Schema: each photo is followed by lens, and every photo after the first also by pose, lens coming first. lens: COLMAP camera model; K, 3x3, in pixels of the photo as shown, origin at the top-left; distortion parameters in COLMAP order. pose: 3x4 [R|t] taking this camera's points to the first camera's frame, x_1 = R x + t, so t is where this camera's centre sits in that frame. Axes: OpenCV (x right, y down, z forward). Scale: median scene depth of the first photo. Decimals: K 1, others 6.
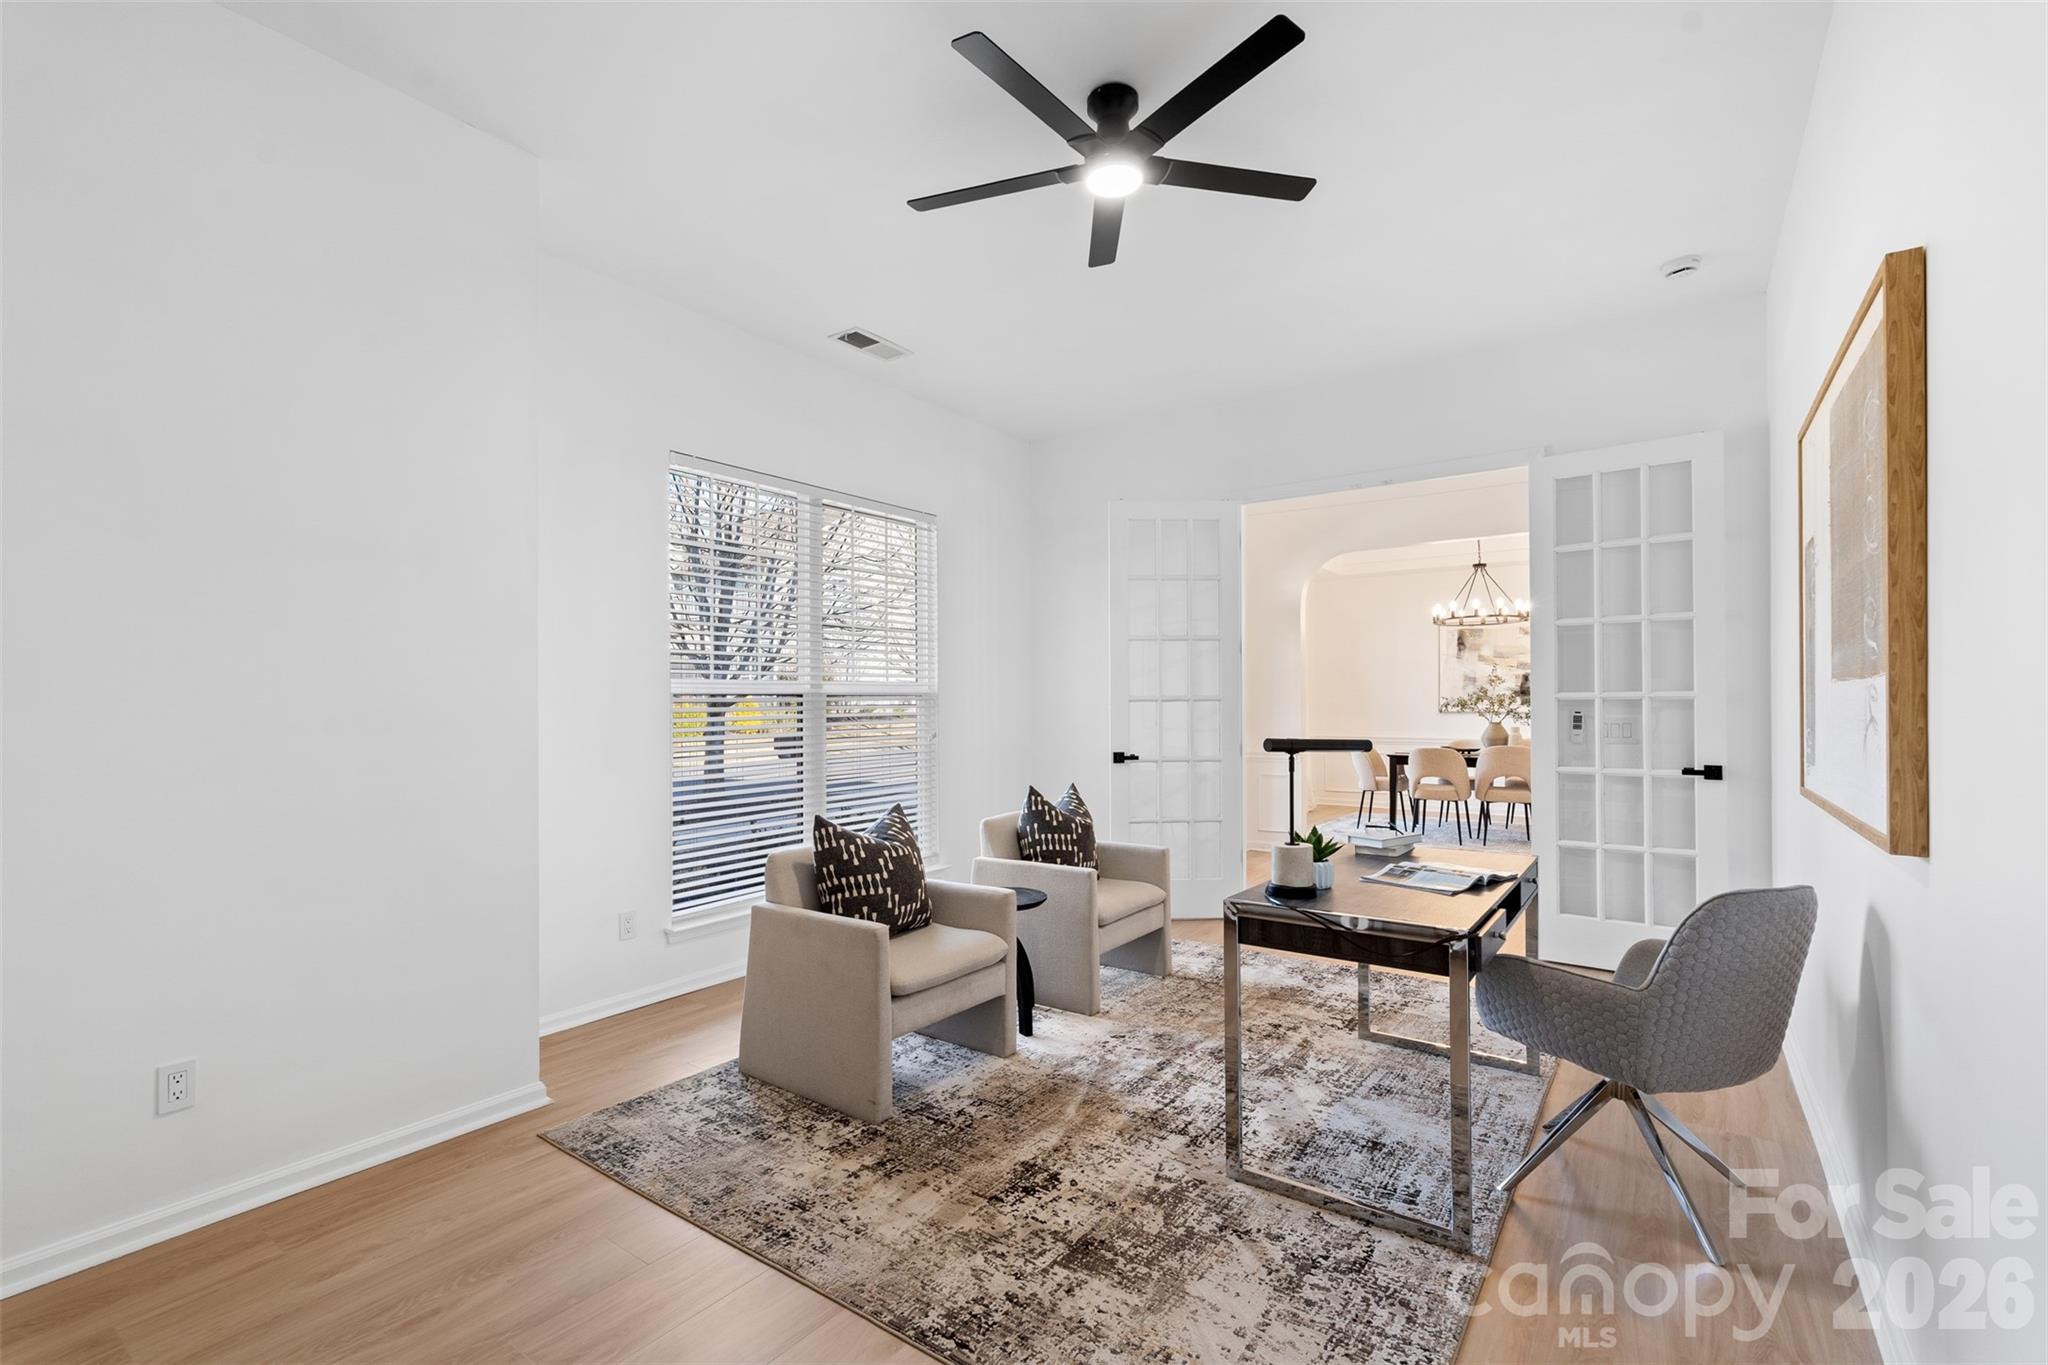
lens RADIAL K [[907.6, 0, 1024.5], [0, 907.6, 683.5], [0, 0, 1]] dist [-0.005933, 0.000757]
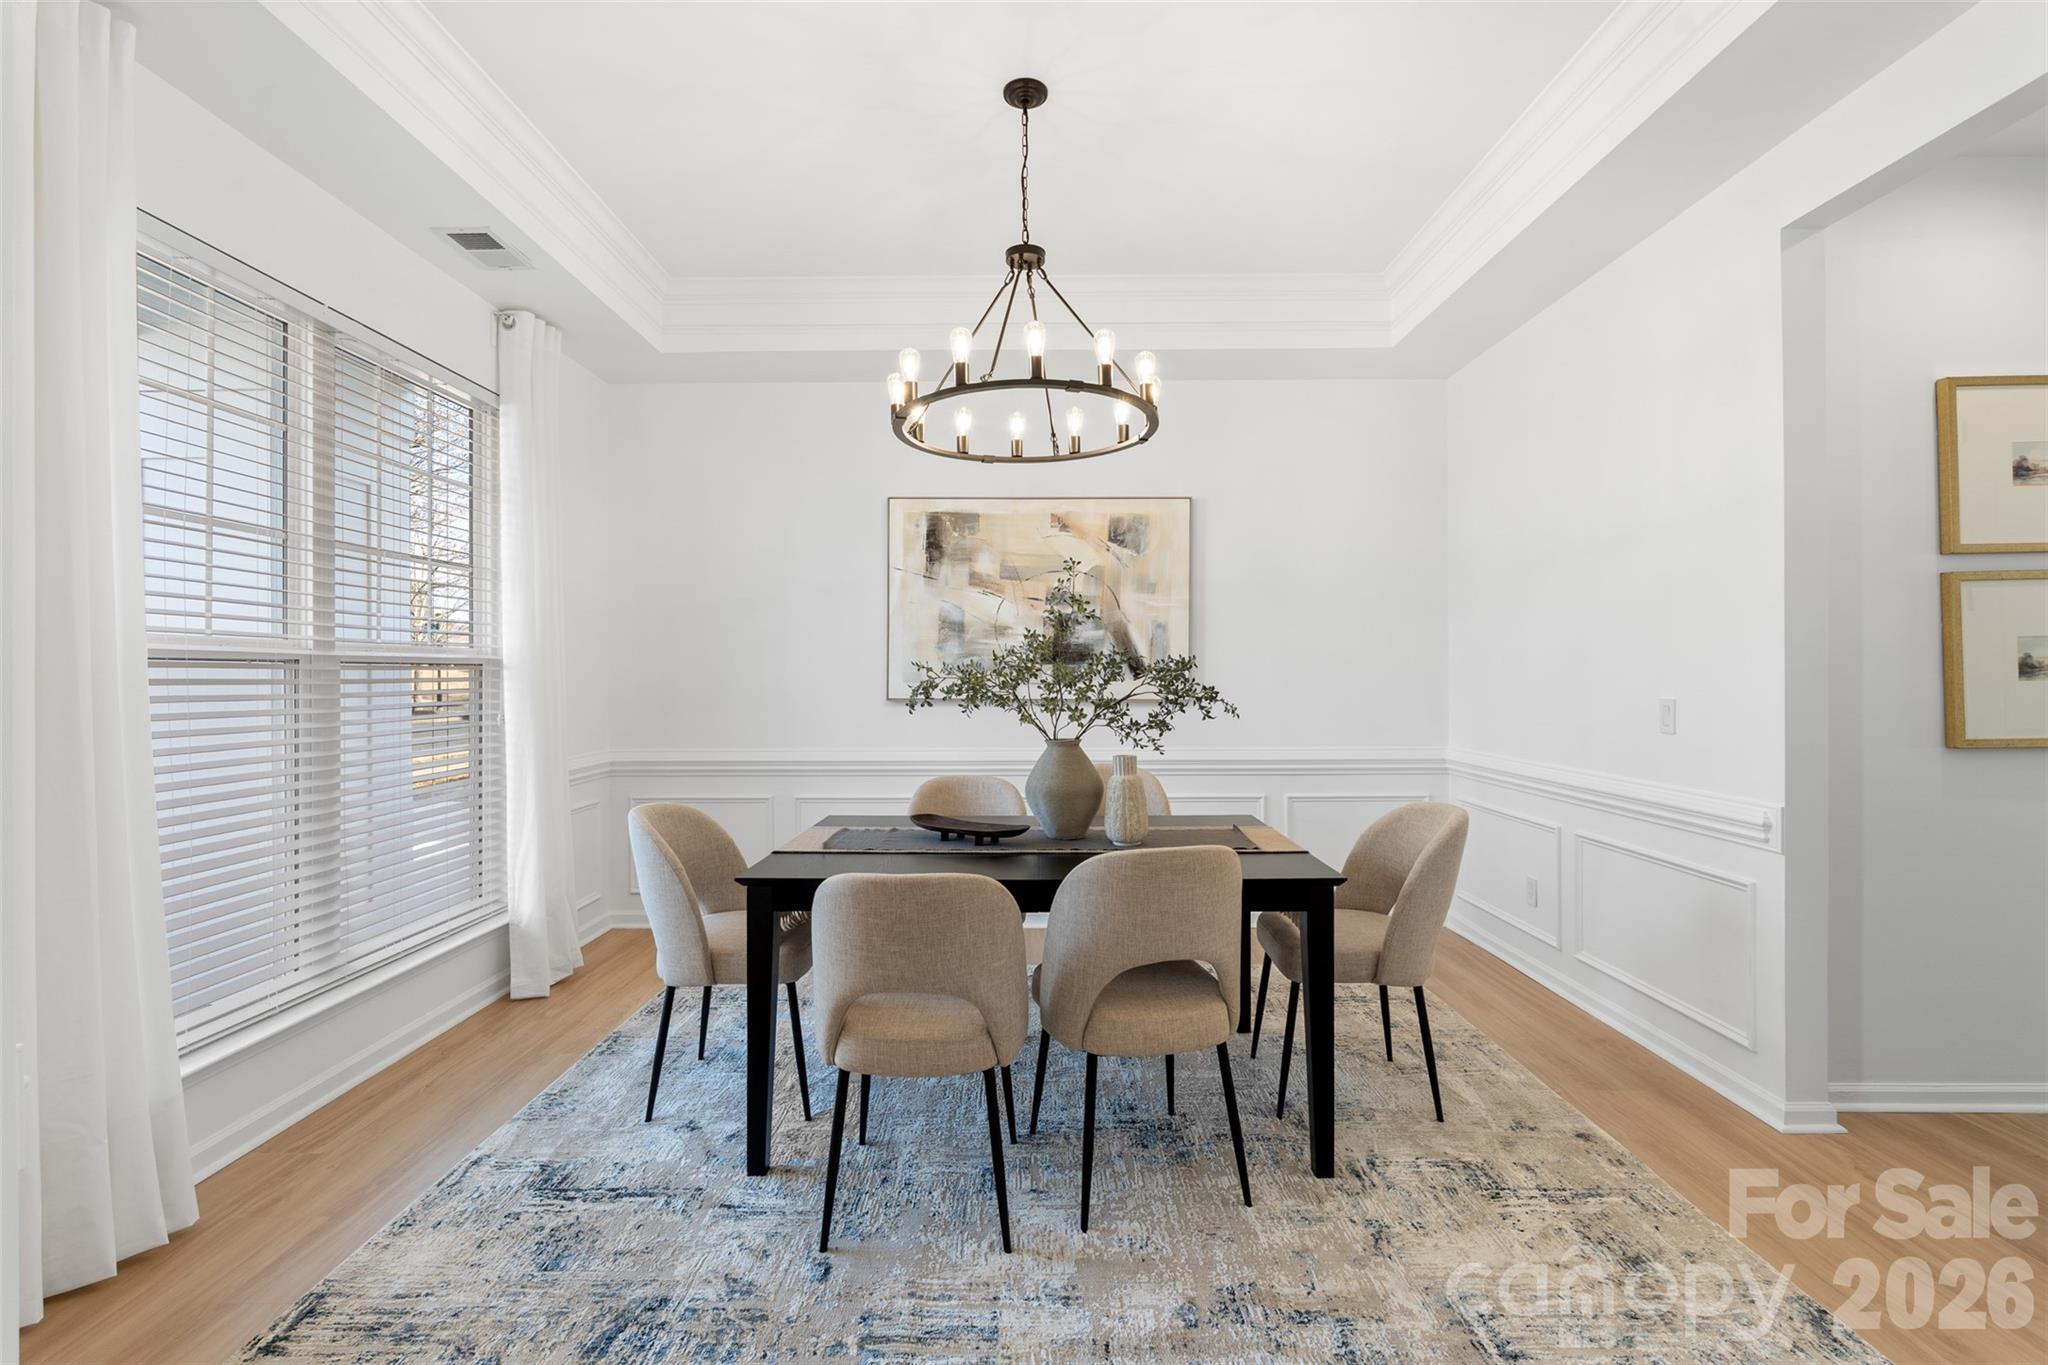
lens RADIAL K [[907.6, 0, 1025.2], [0, 907.6, 668.1], [0, 0, 1]] dist [-0.005933, 0.000757]
pose [[0.817332, 0.006896, 0.576126, 0.274189], [-0.010297, 0.999944, 0.002639, 0.014172], [-0.576075, -0.008089, 0.817357, 0.636041]]
